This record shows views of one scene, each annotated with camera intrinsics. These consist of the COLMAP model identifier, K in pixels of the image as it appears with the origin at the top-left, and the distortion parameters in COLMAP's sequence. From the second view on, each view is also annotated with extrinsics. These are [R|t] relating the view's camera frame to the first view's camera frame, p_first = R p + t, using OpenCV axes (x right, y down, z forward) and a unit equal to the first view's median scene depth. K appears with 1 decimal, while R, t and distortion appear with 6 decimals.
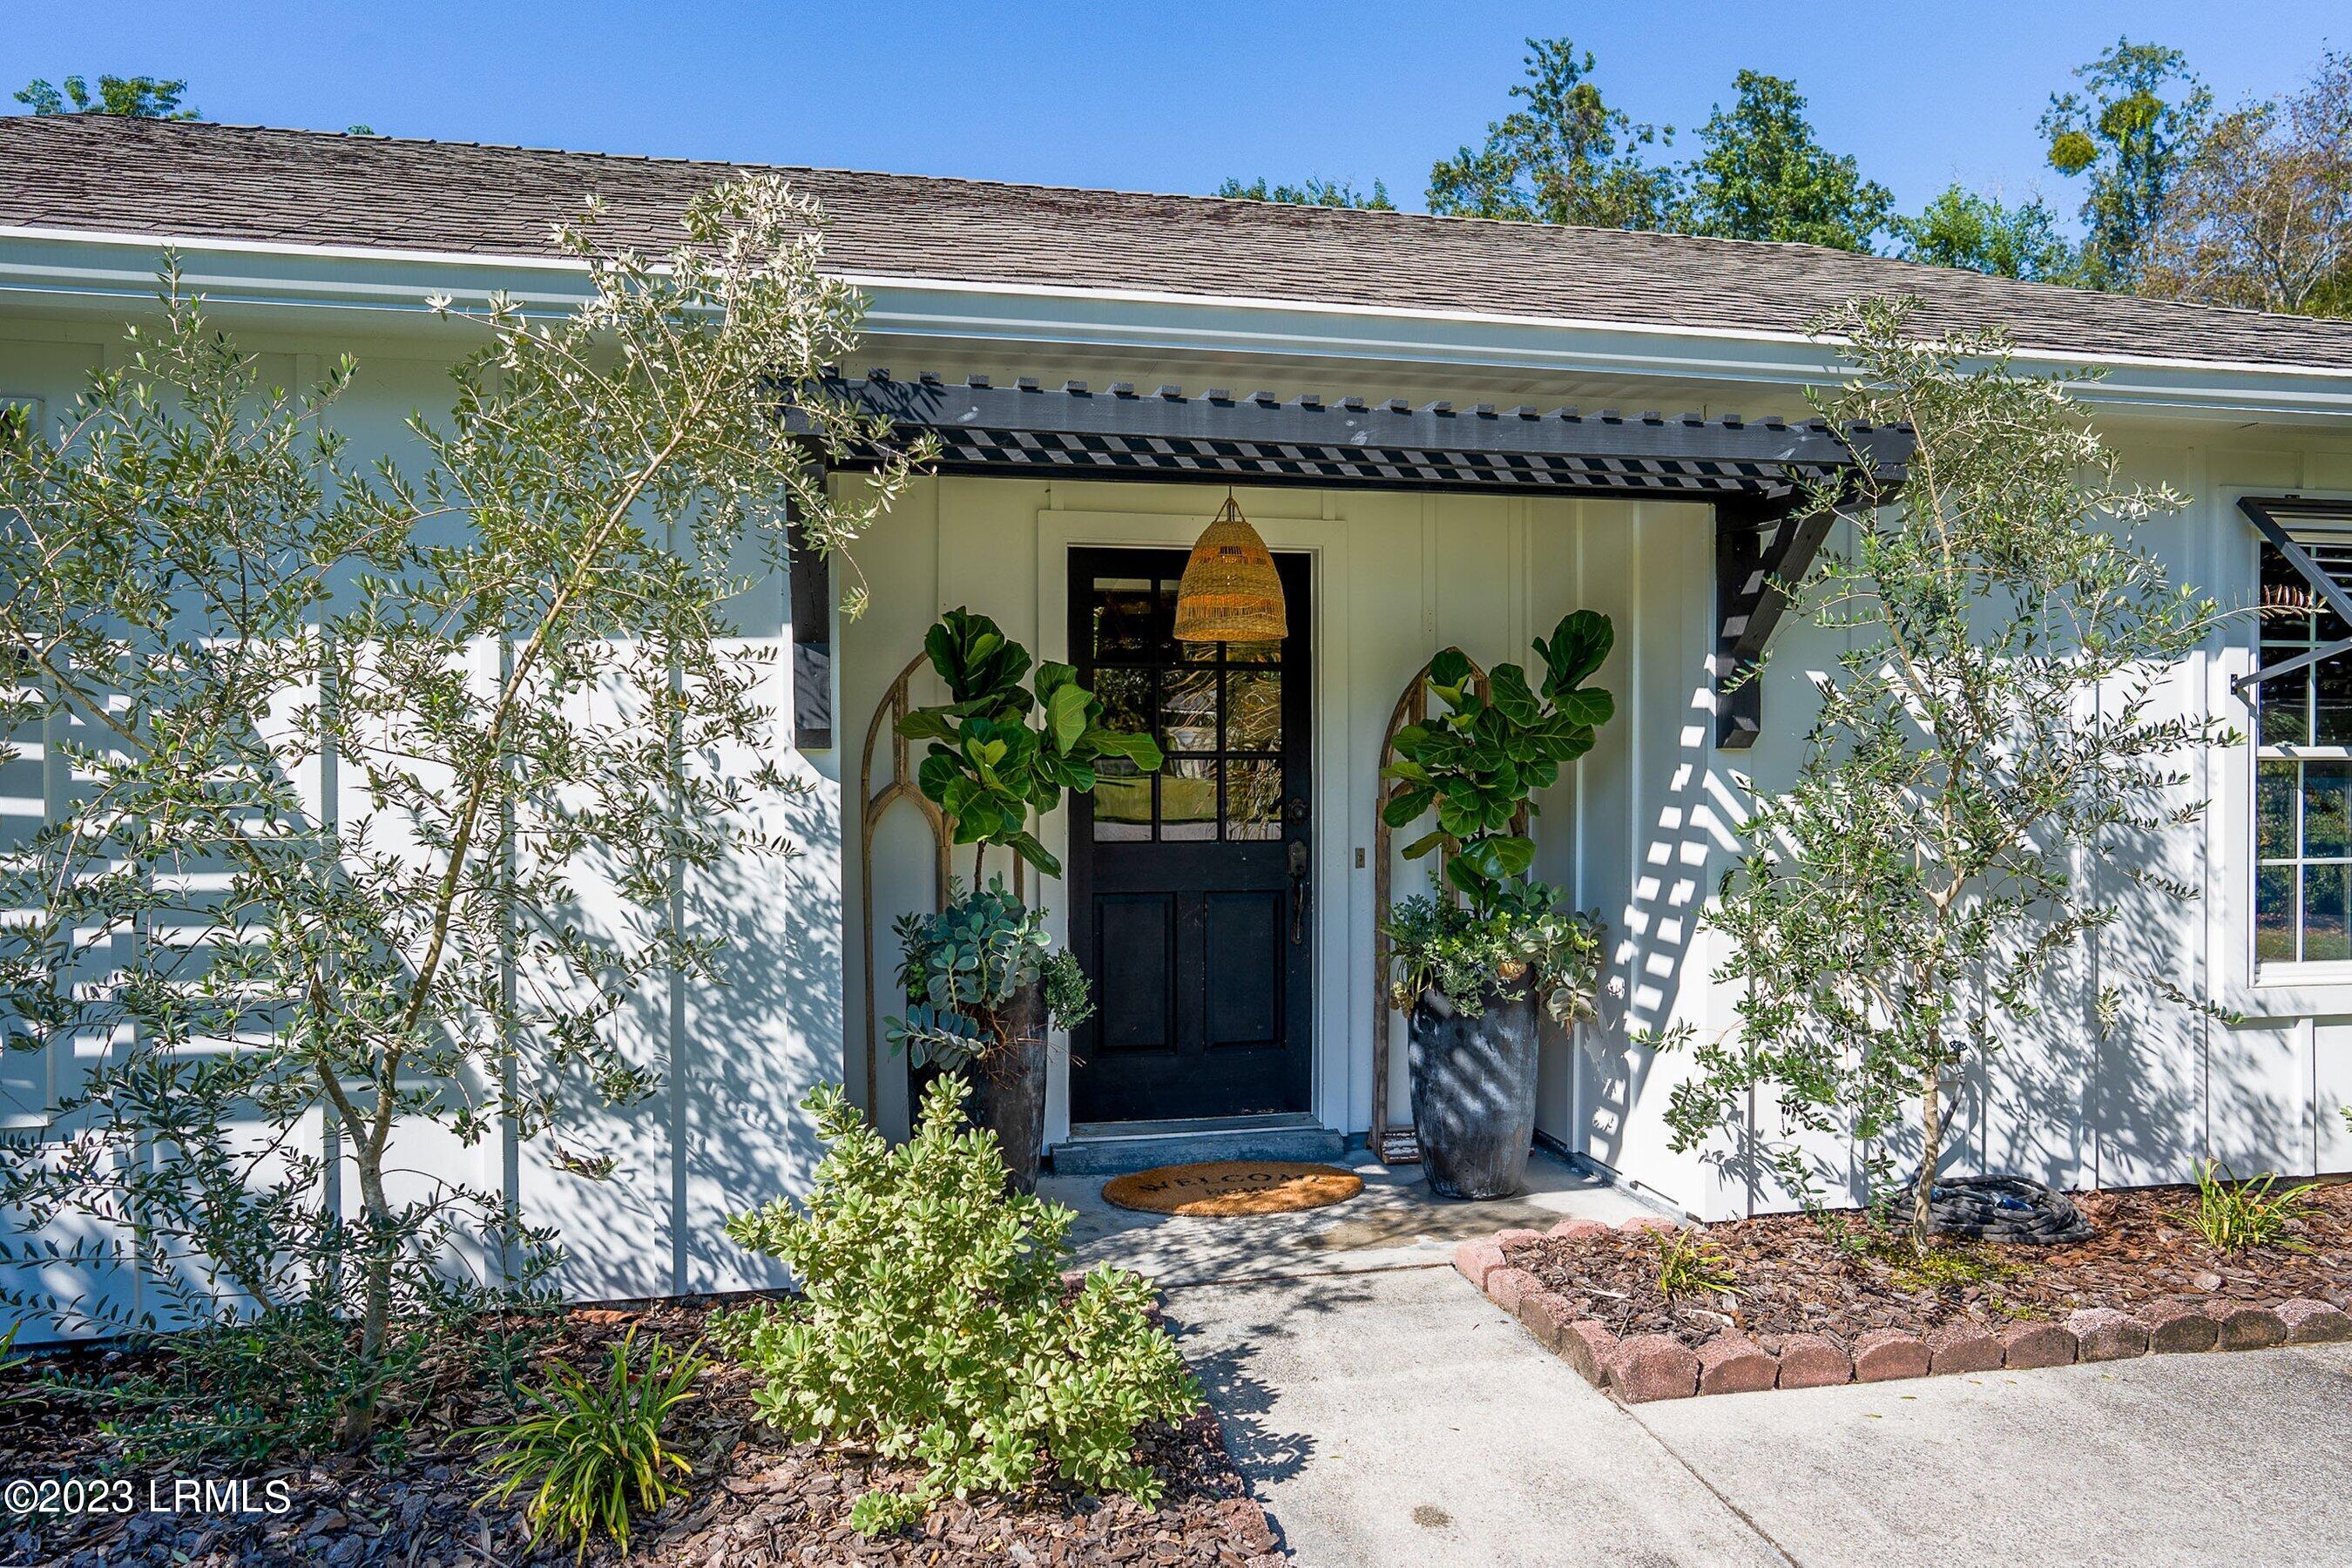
lens RADIAL K [[1495.9, 0, 1176.0], [0, 1495.9, 784.0], [0, 0, 1]] dist [-0.063970, 0.058420]
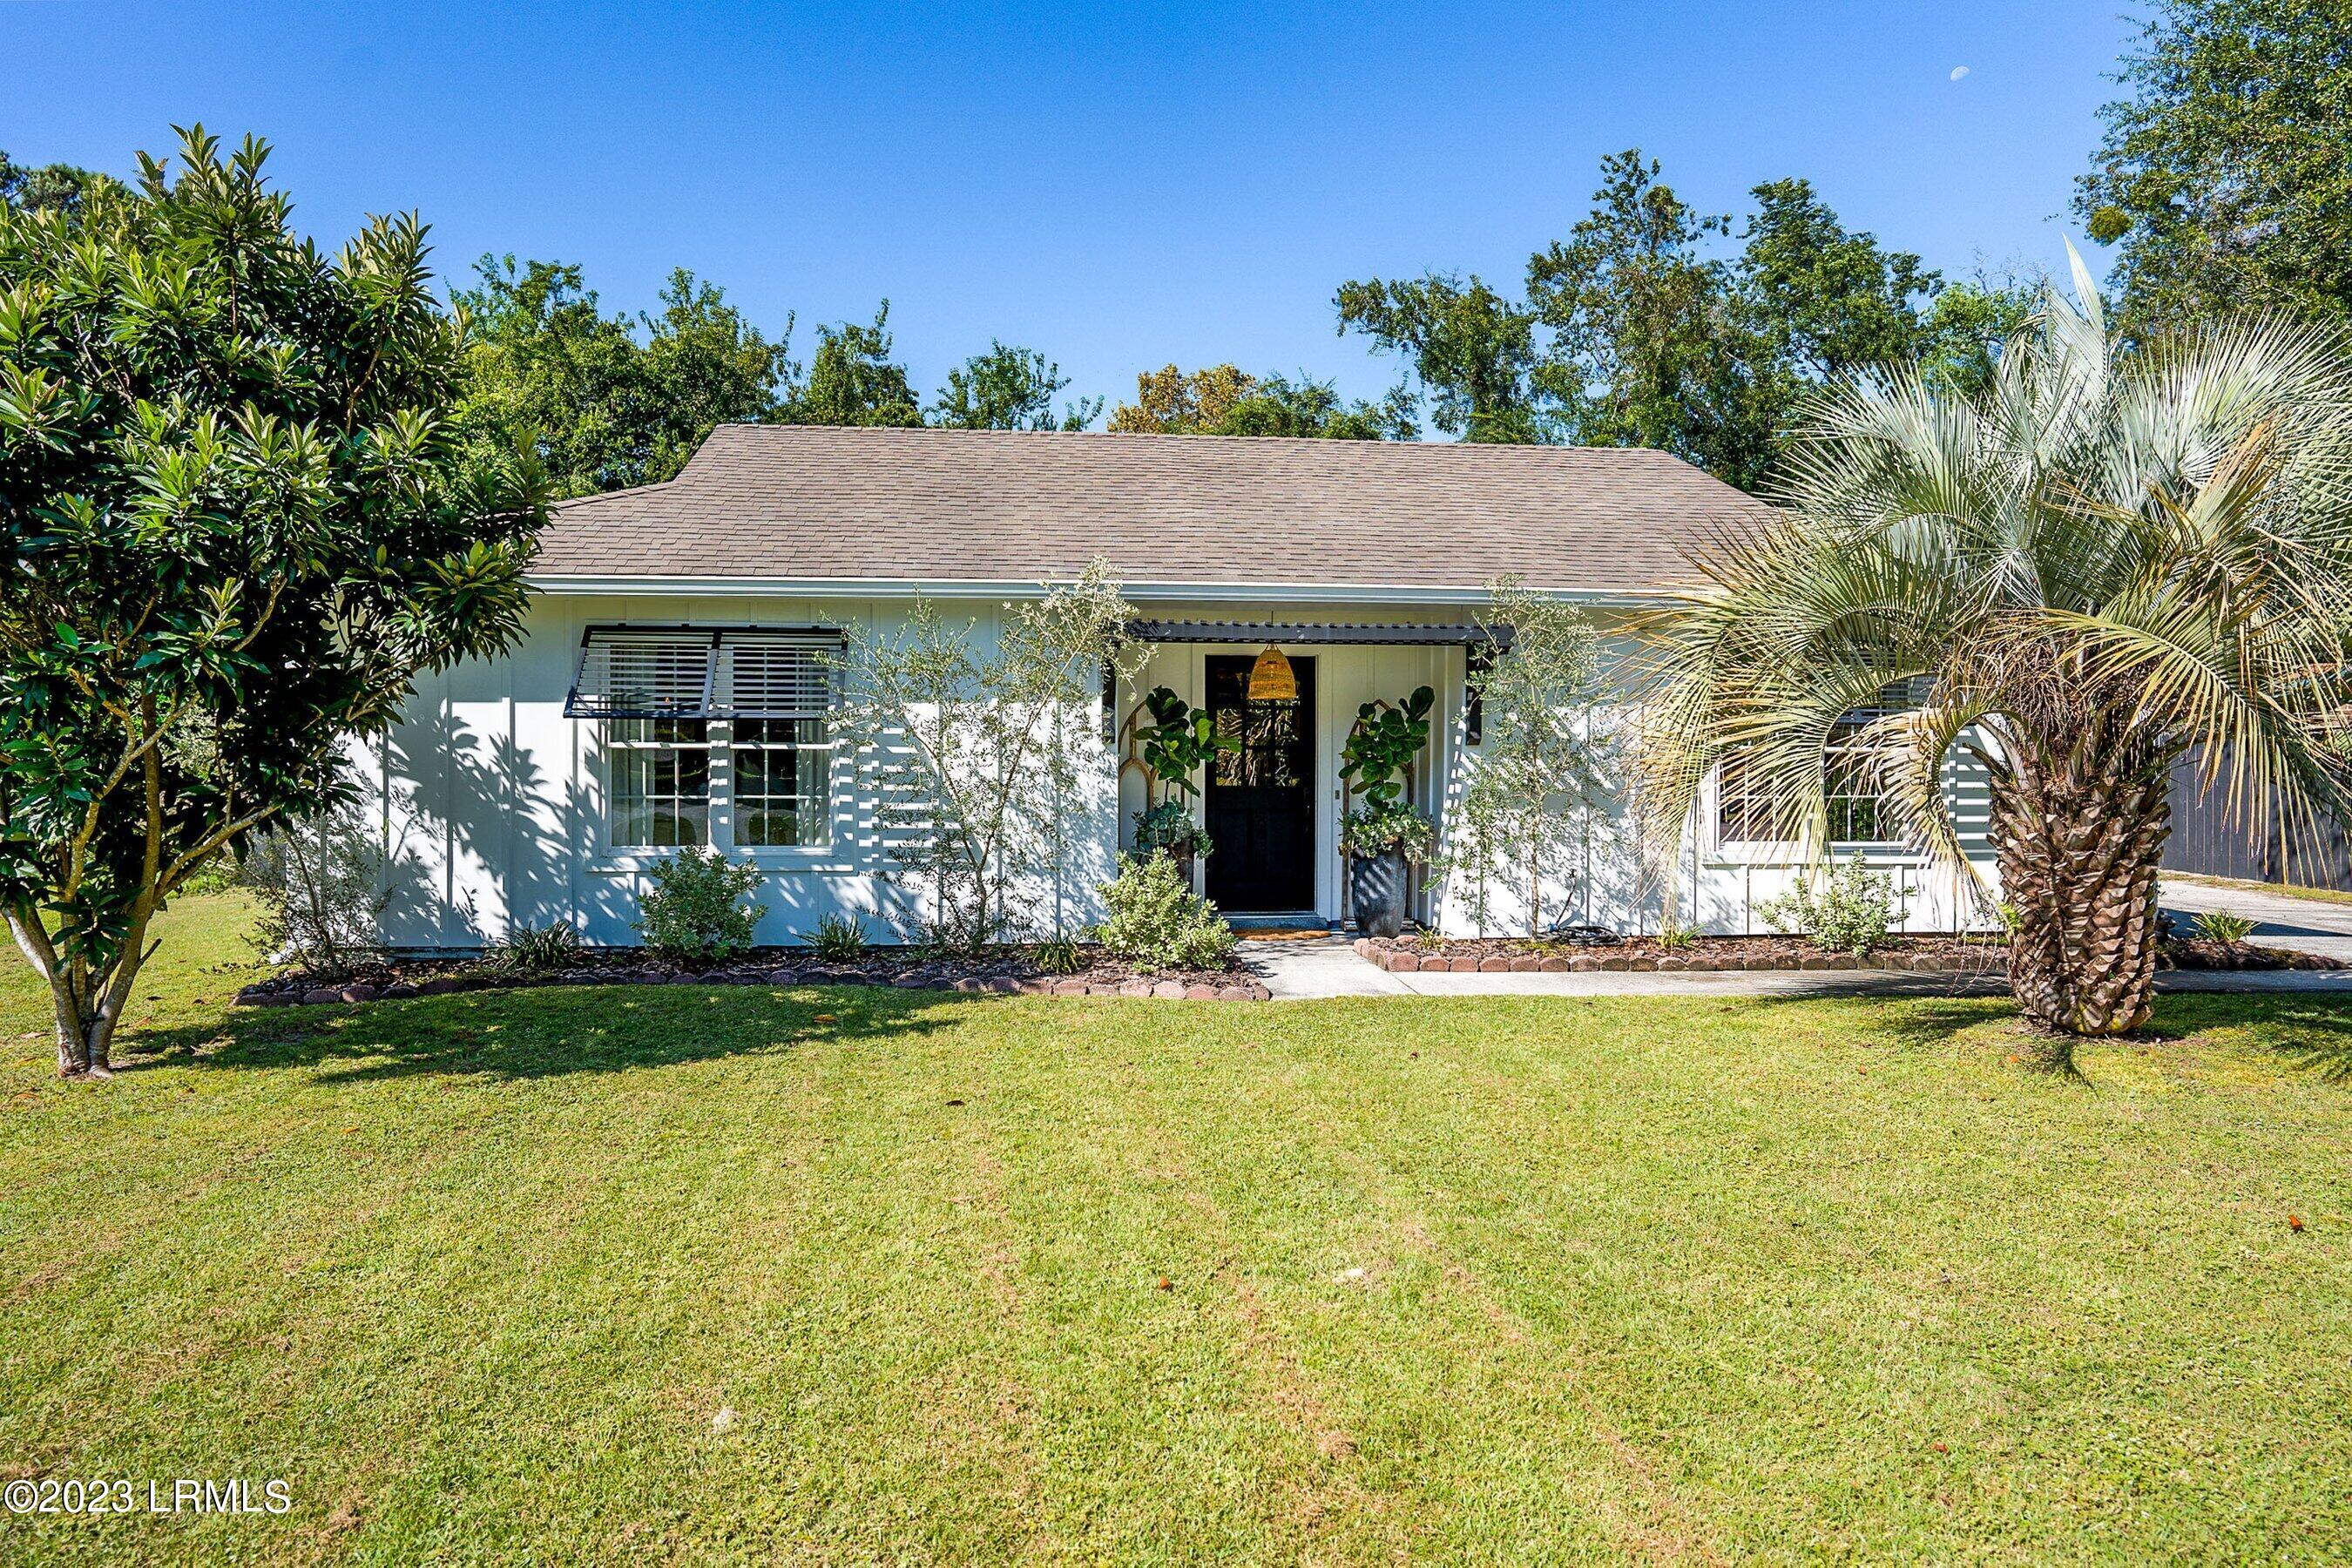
lens RADIAL K [[1495.9, 0, 1176.0], [0, 1495.9, 784.0], [0, 0, 1]] dist [-0.063970, 0.058420]
pose [[0.994194, 0.007798, -0.107321, 0.145485], [-0.007779, 0.999970, 0.000602, 0.041678], [0.107322, 0.000237, 0.994224, -1.425382]]
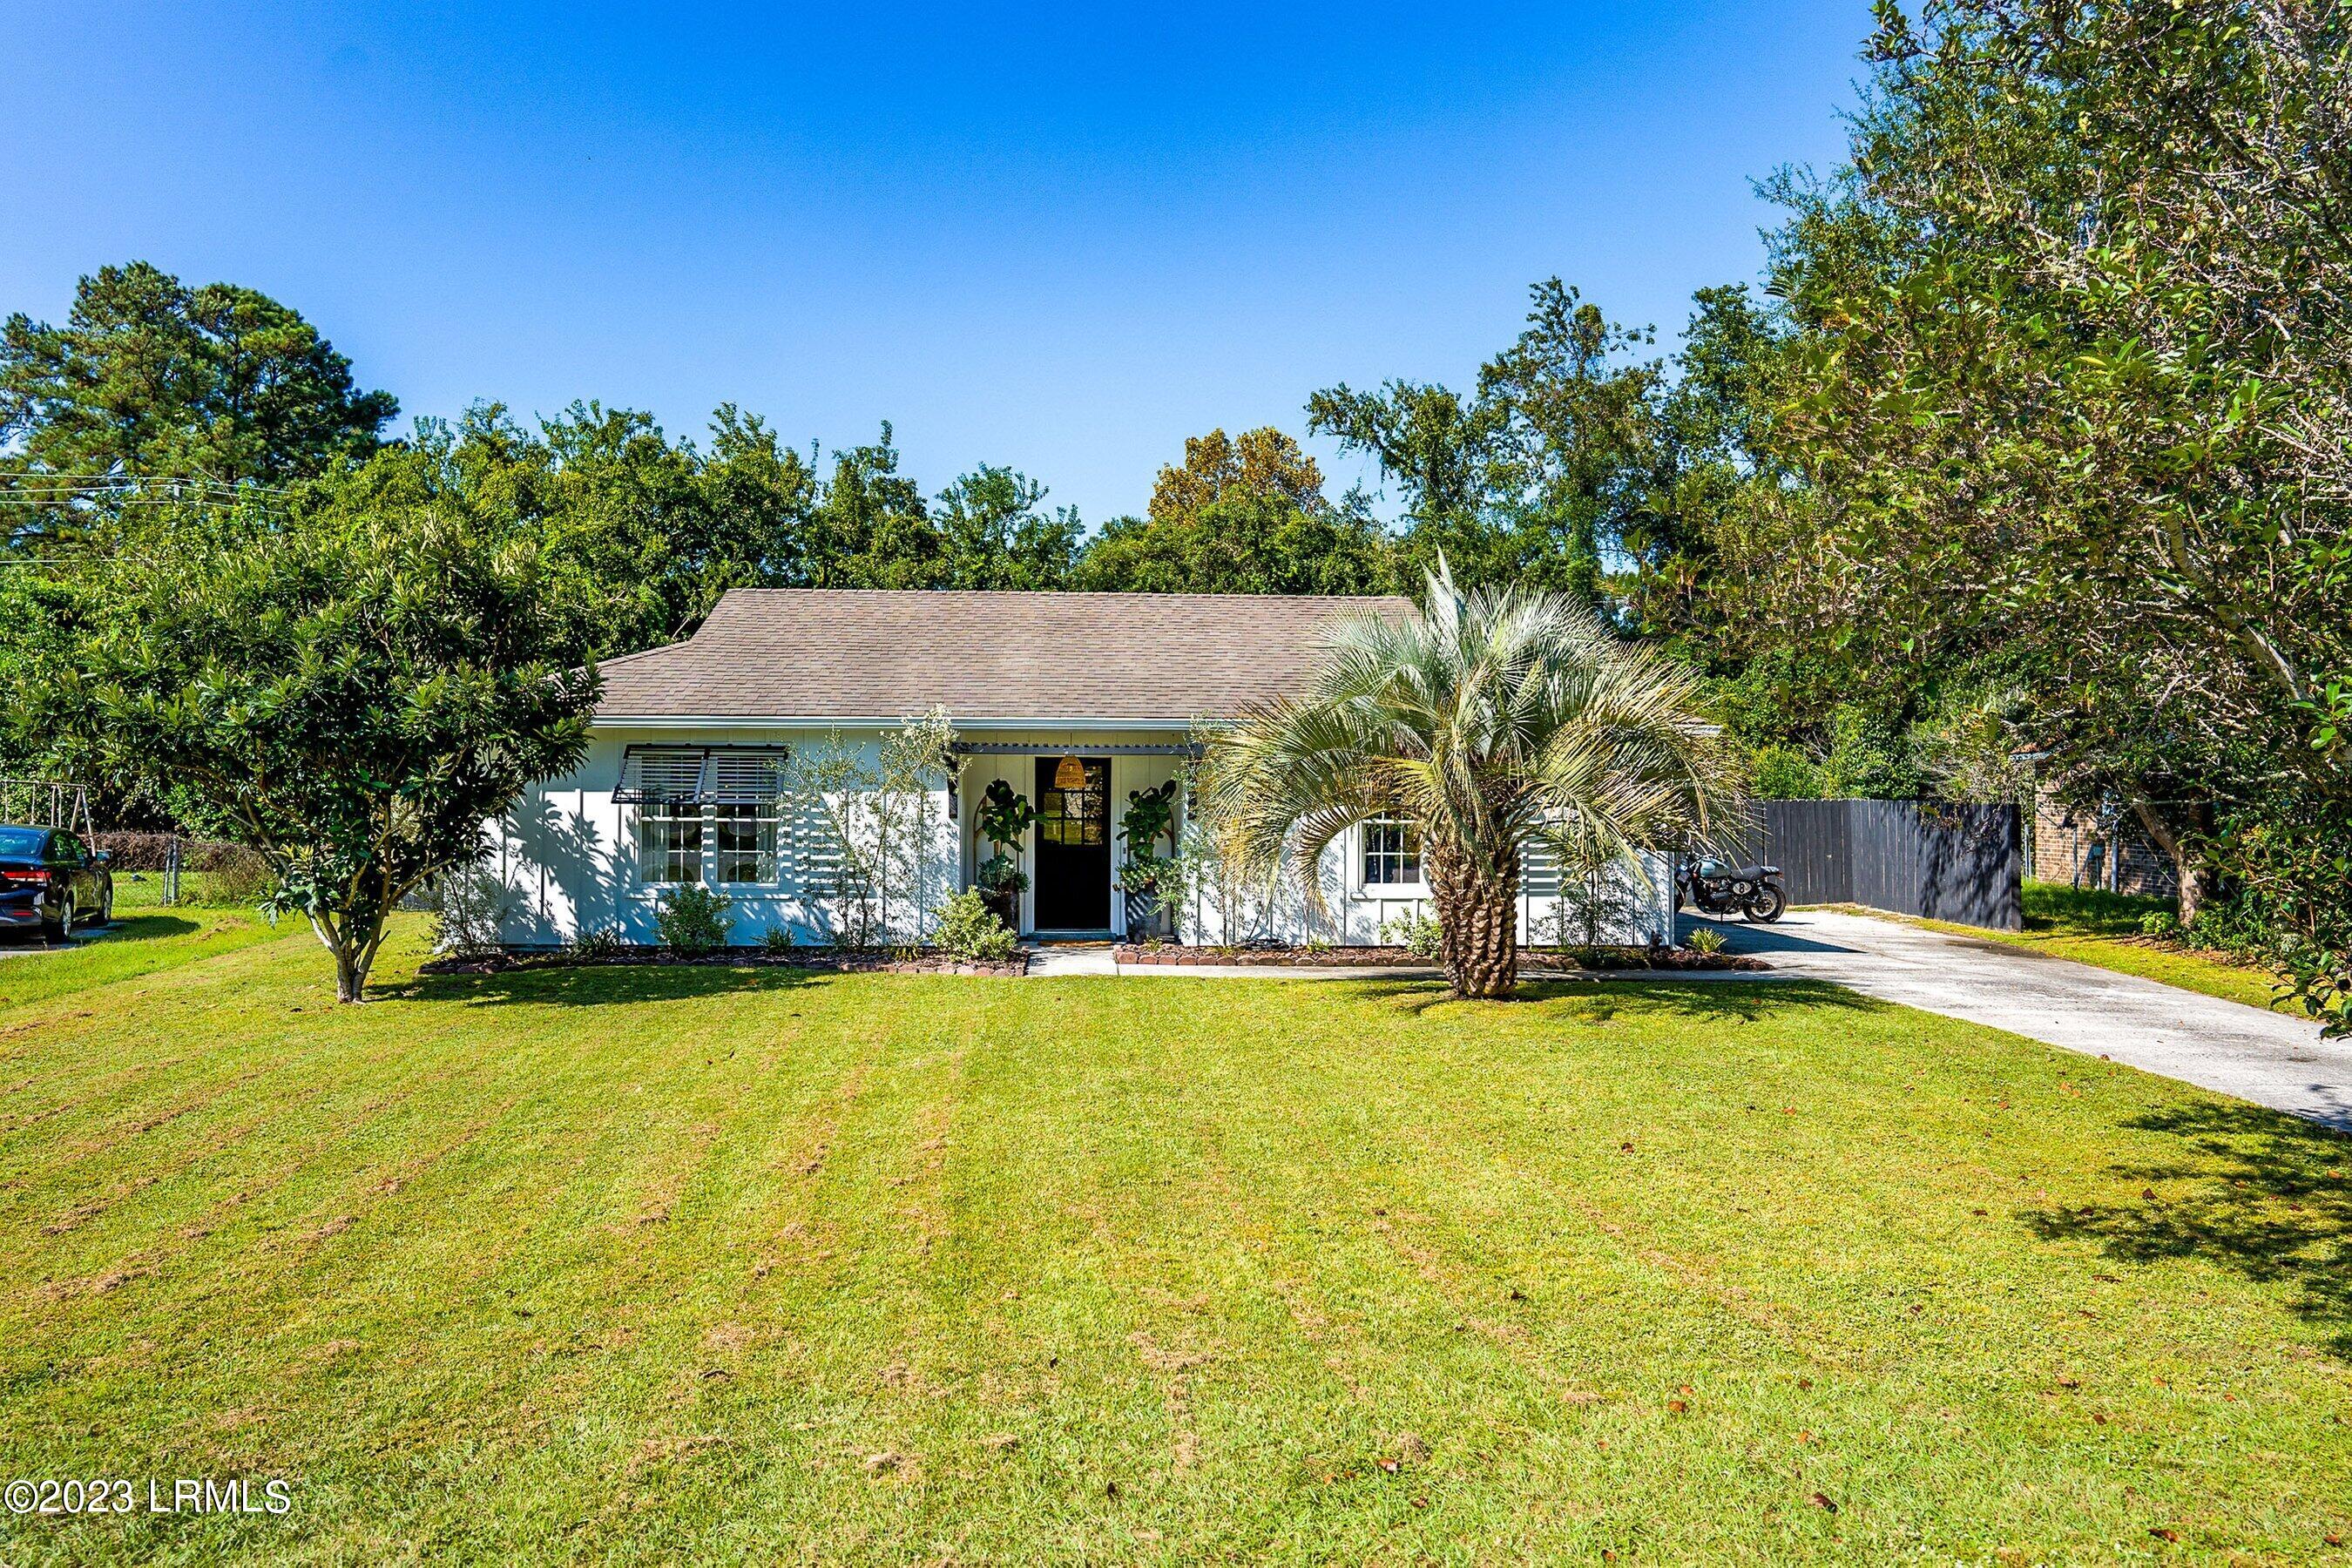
lens RADIAL K [[1495.9, 0, 1176.0], [0, 1495.9, 784.0], [0, 0, 1]] dist [-0.063970, 0.058420]
pose [[0.987429, 0.006468, -0.157928, 0.883823], [-0.010679, 0.999609, -0.025834, -0.012530], [0.157699, 0.027196, 0.987113, -2.610384]]
